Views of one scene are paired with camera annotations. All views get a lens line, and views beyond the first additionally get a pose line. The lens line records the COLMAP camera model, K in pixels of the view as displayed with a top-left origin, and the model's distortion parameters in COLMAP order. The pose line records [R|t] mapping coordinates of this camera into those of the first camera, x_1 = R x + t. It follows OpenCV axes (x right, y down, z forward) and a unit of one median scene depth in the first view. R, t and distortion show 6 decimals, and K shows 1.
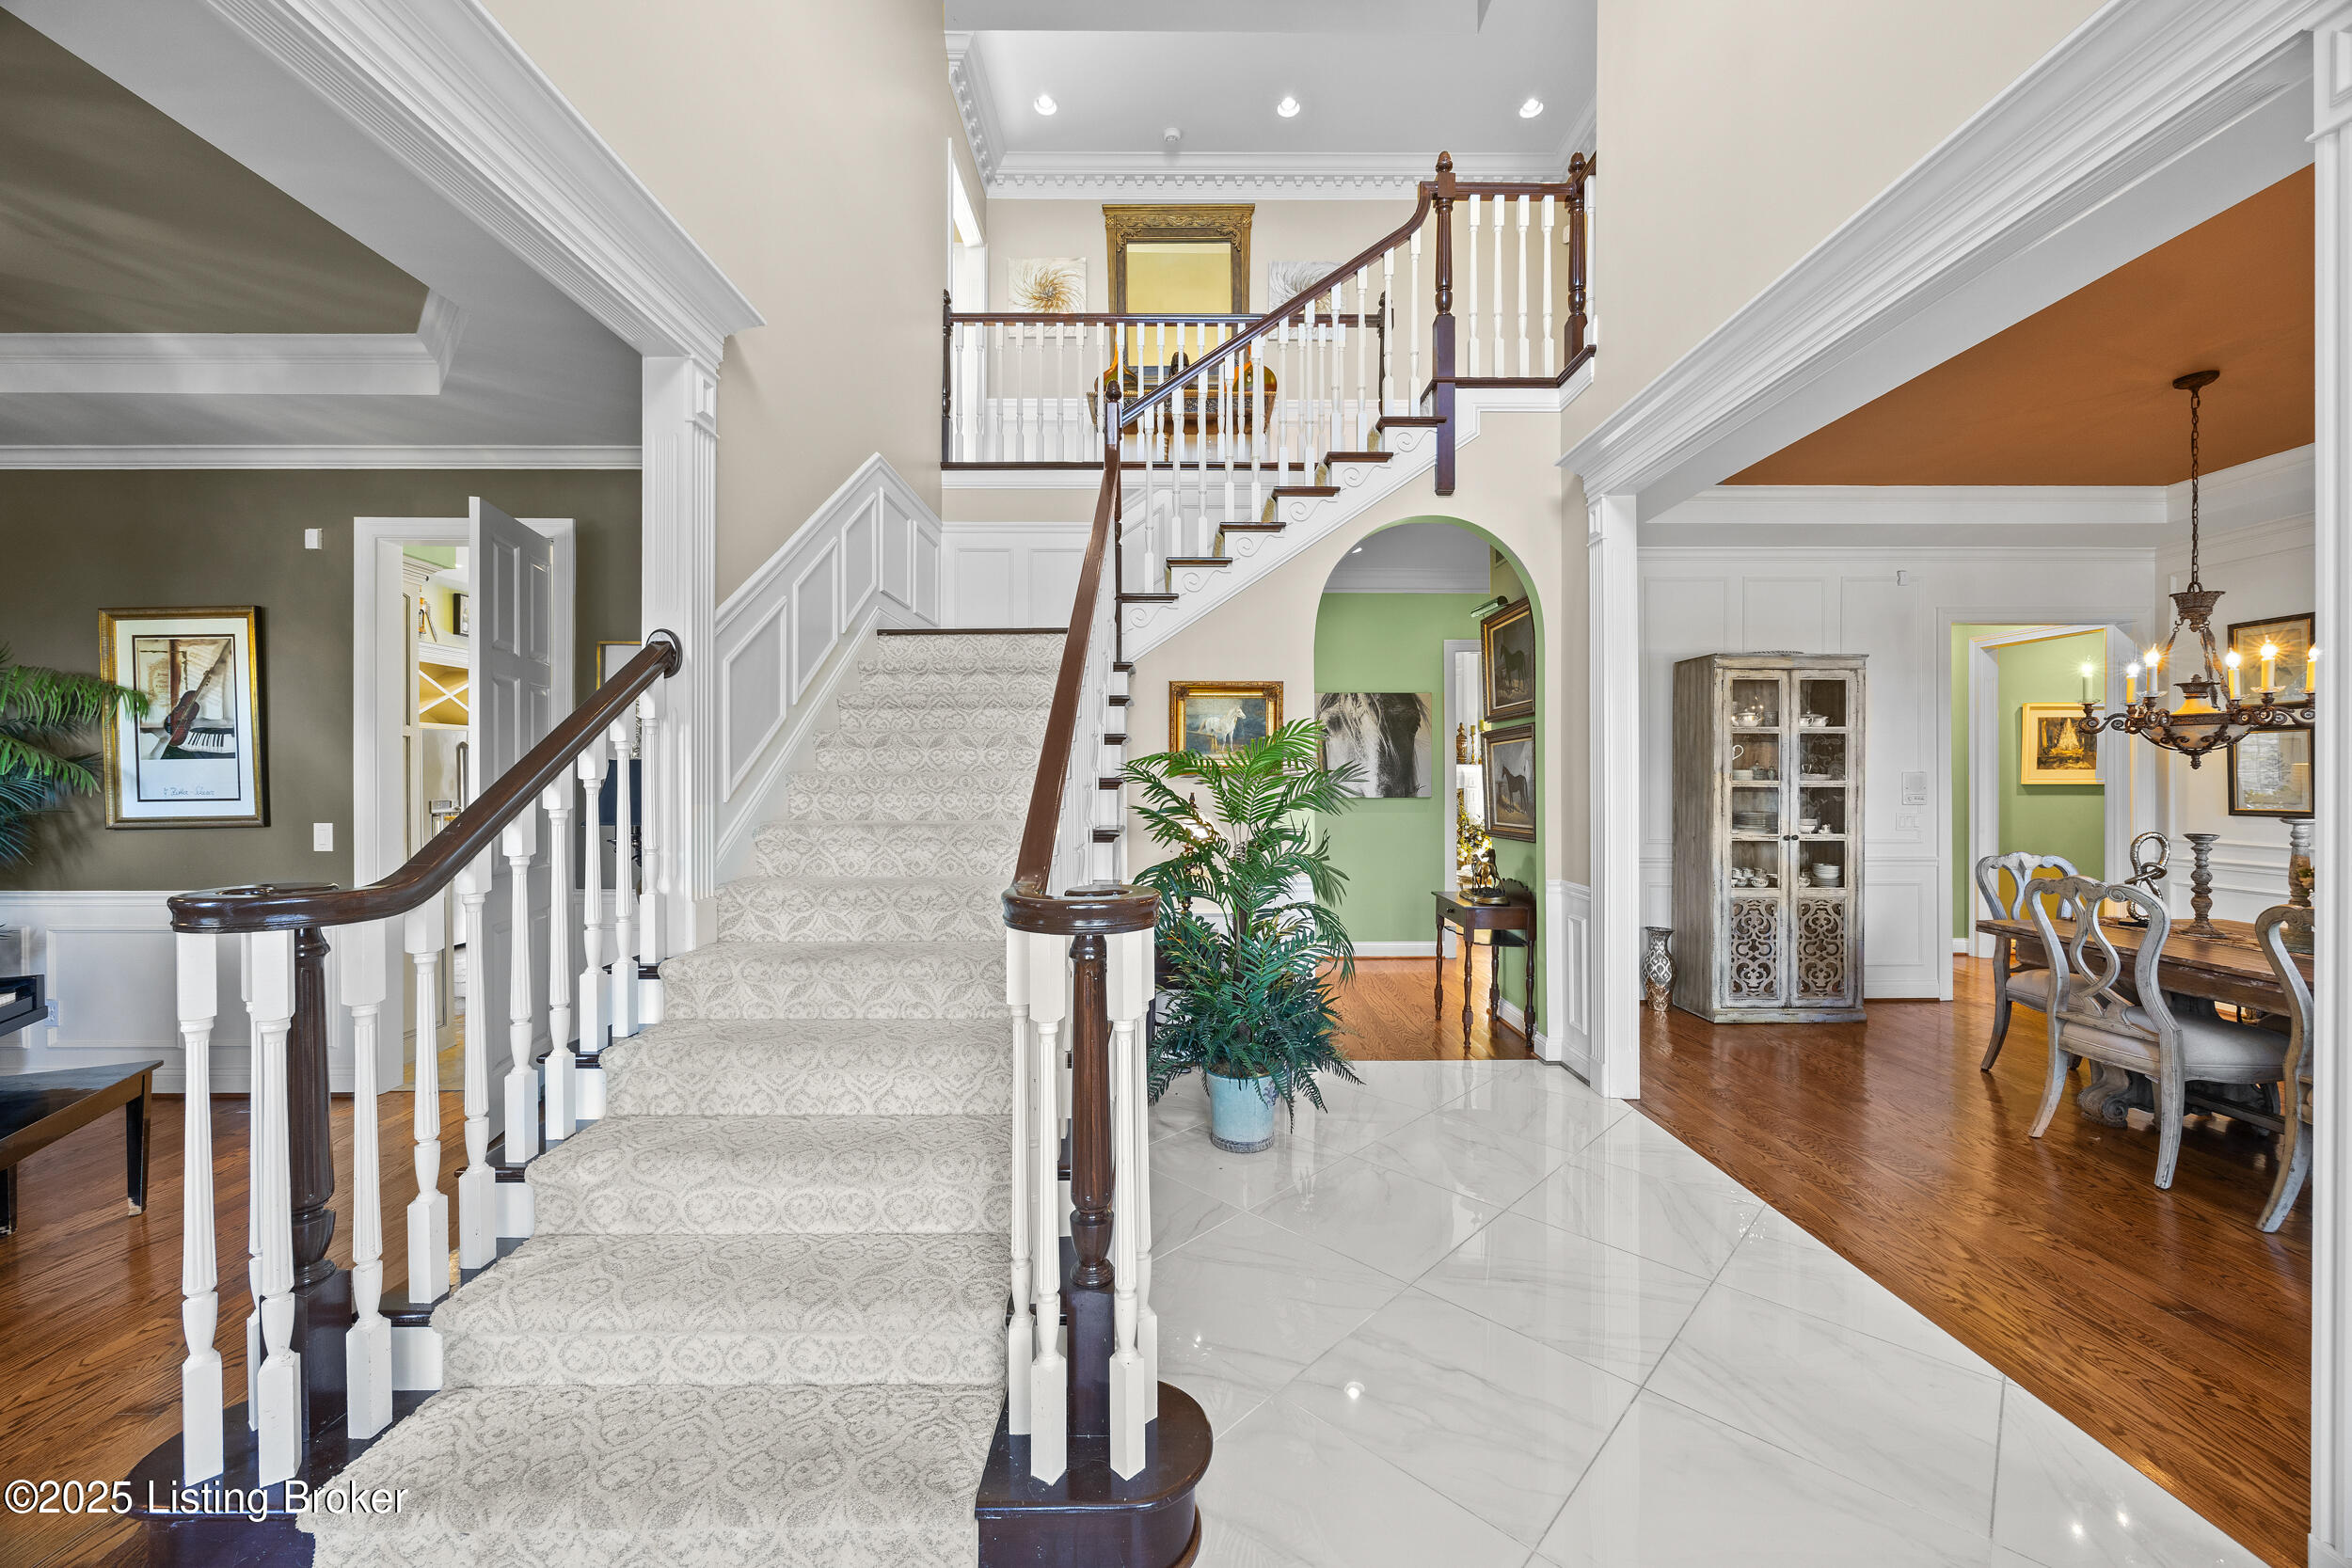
lens RADIAL K [[889.2, 0, 1176.1], [0, 889.2, 782.1], [0, 0, 1]] dist [-0.000367, -0.000270]
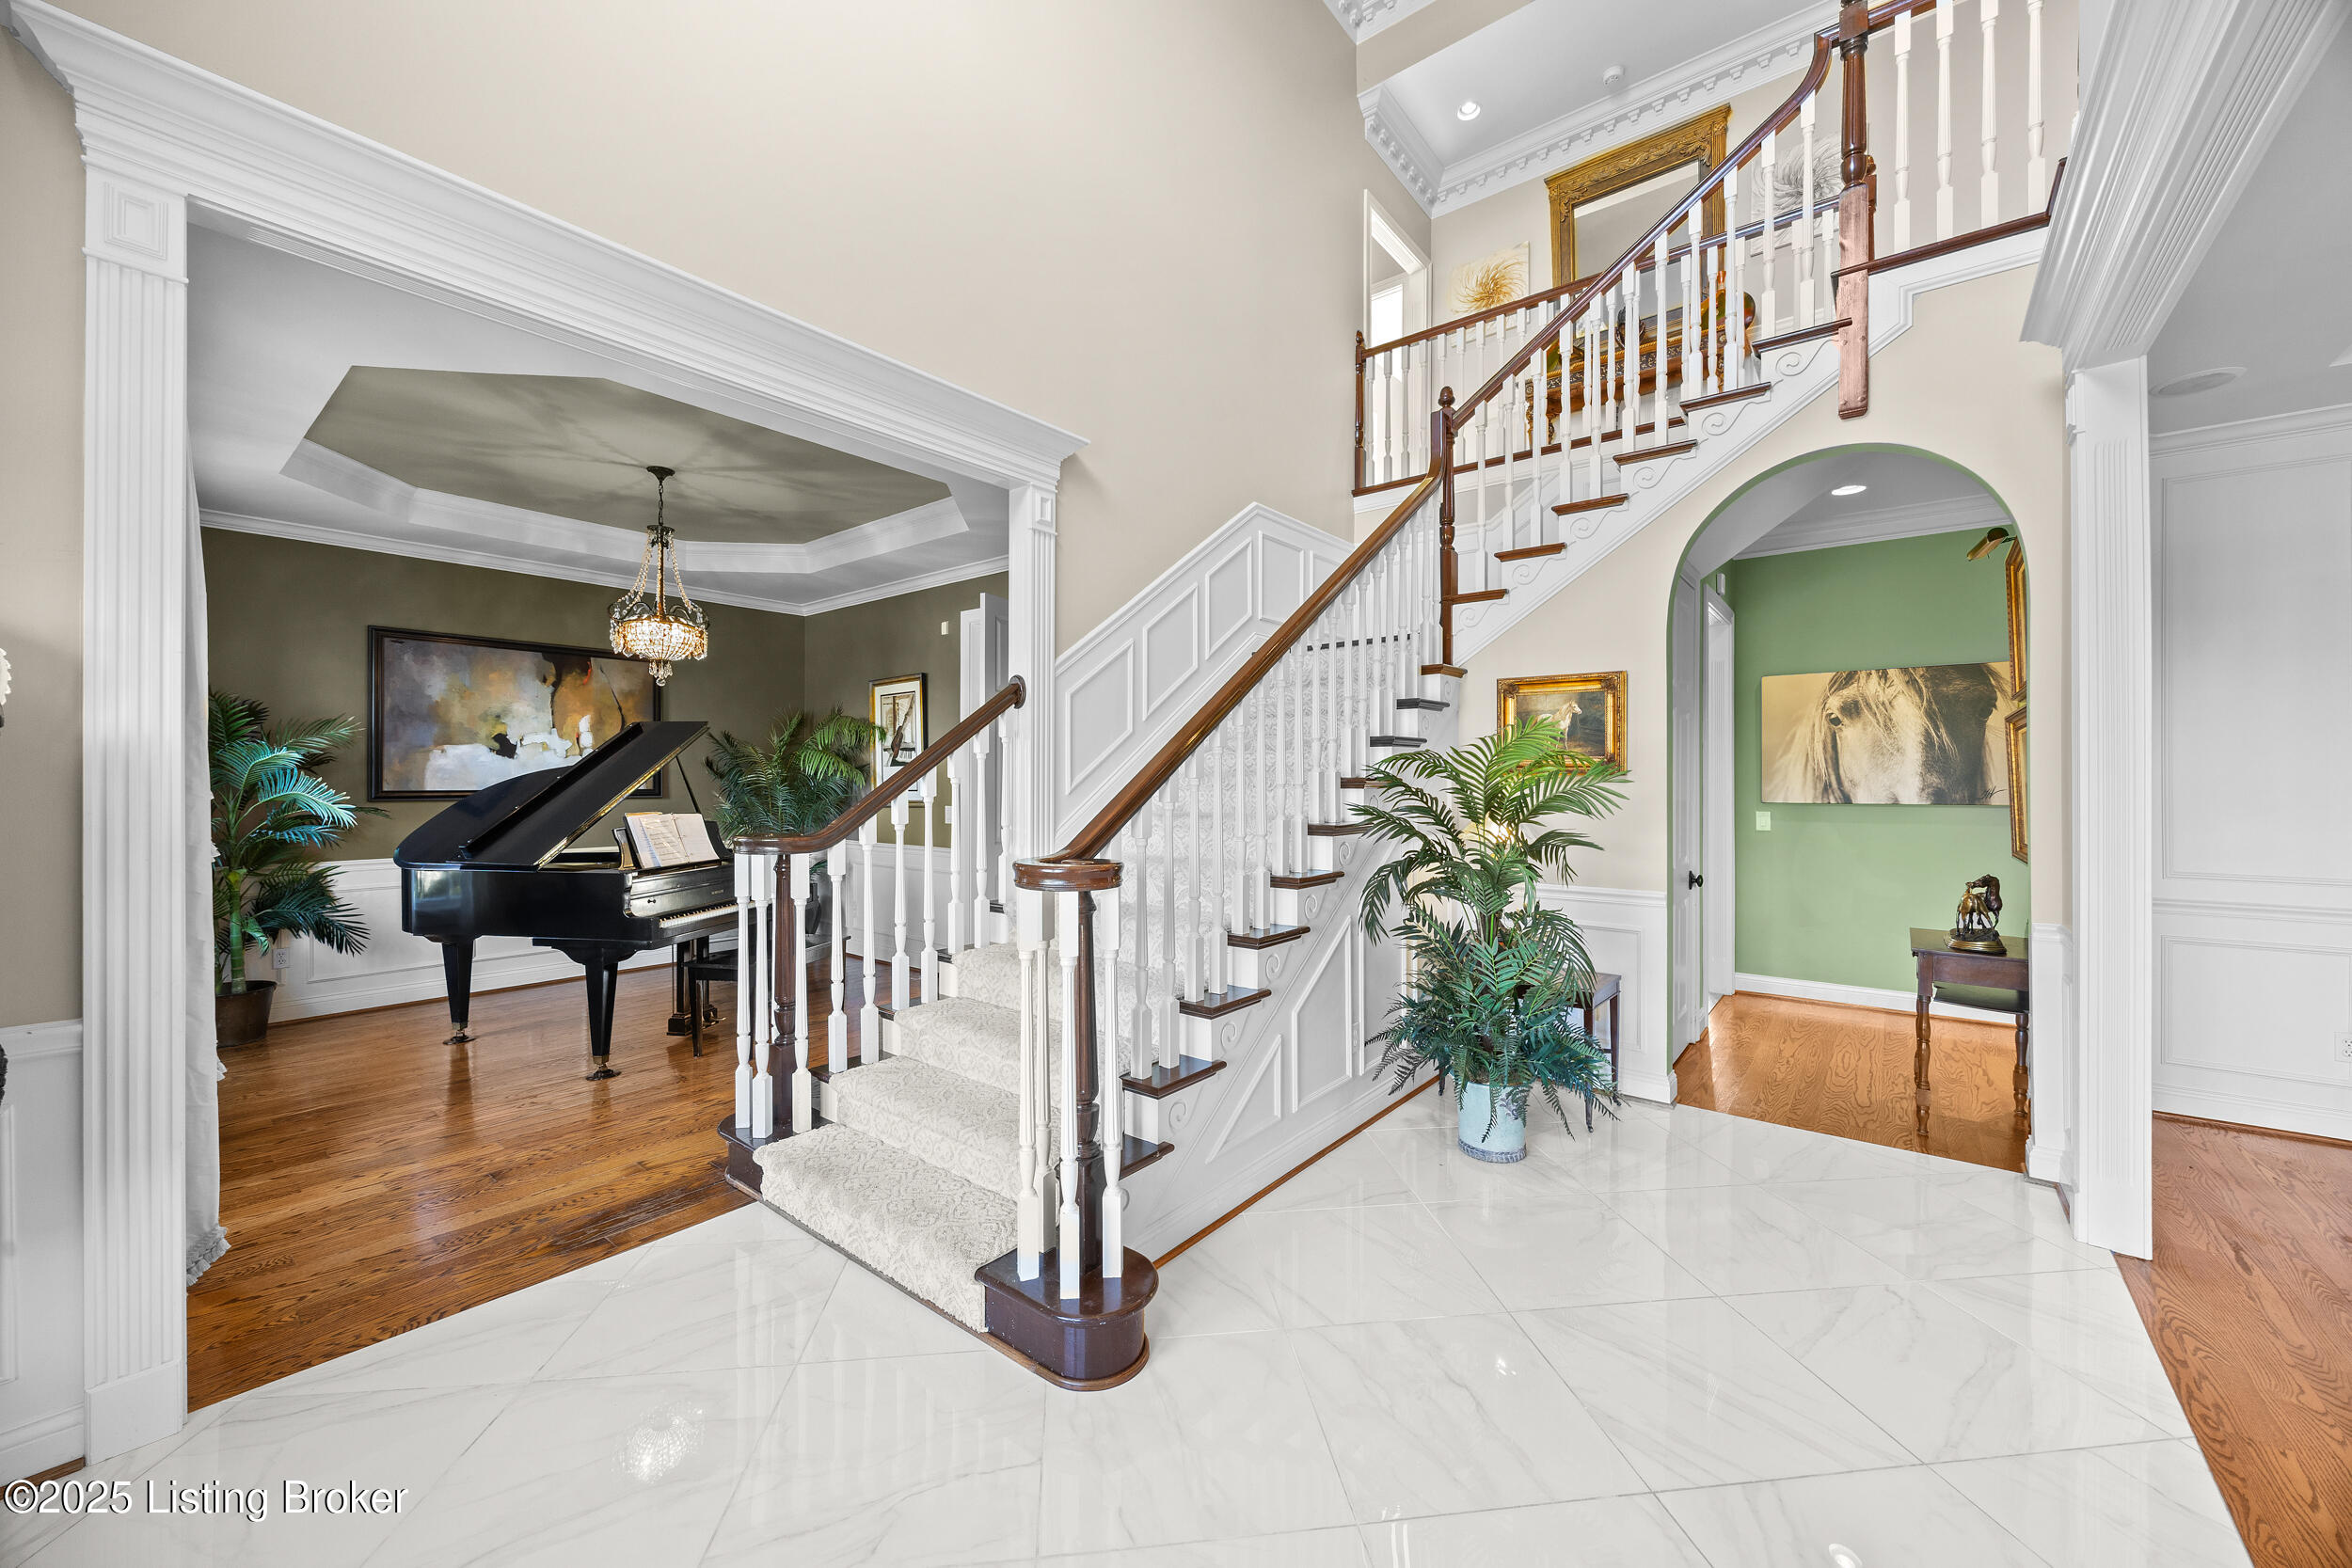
lens RADIAL K [[892.4, 0, 1181.7], [0, 892.4, 777.9], [0, 0, 1]] dist [-0.000395, 0.000163]
pose [[0.778645, 0.000057, -0.627464, 0.336647], [-0.003890, 0.999981, -0.004736, 0.001261], [0.627452, 0.006128, 0.778631, 0.019126]]
